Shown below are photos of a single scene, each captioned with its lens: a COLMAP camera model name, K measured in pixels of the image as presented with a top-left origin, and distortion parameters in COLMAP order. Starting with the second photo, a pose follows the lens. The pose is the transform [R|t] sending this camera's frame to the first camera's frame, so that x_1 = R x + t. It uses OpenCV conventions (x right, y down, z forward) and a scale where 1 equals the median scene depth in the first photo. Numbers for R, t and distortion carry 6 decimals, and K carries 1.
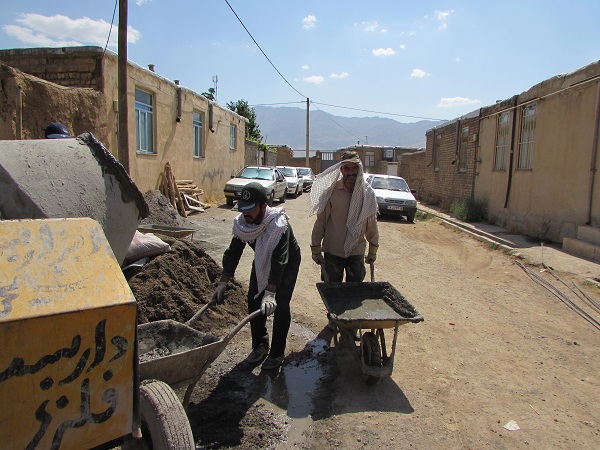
lens RADIAL K [[428.4, 0, 300.5], [0, 428.4, 226.7], [0, 0, 1]] dist [-0.033256, -0.002509]
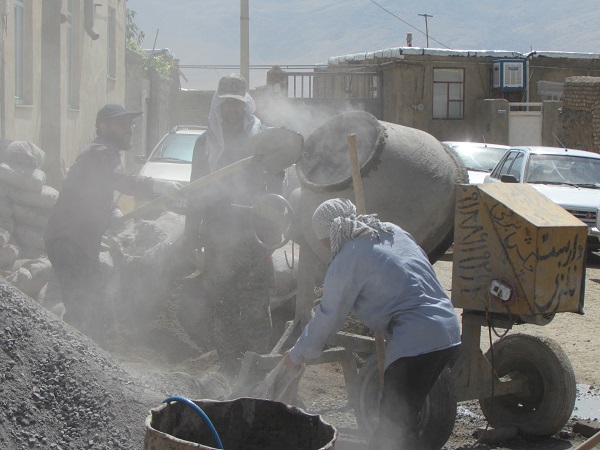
lens RADIAL K [[1761.4, 0, 298.6], [0, 1761.4, 226.4], [0, 0, 1]] dist [0.015176, 0.000000]
pose [[0.993598, -0.019180, 0.111334, -0.182272], [0.027469, 0.996924, -0.073406, 0.051691], [-0.109584, 0.075994, 0.991068, -0.465154]]
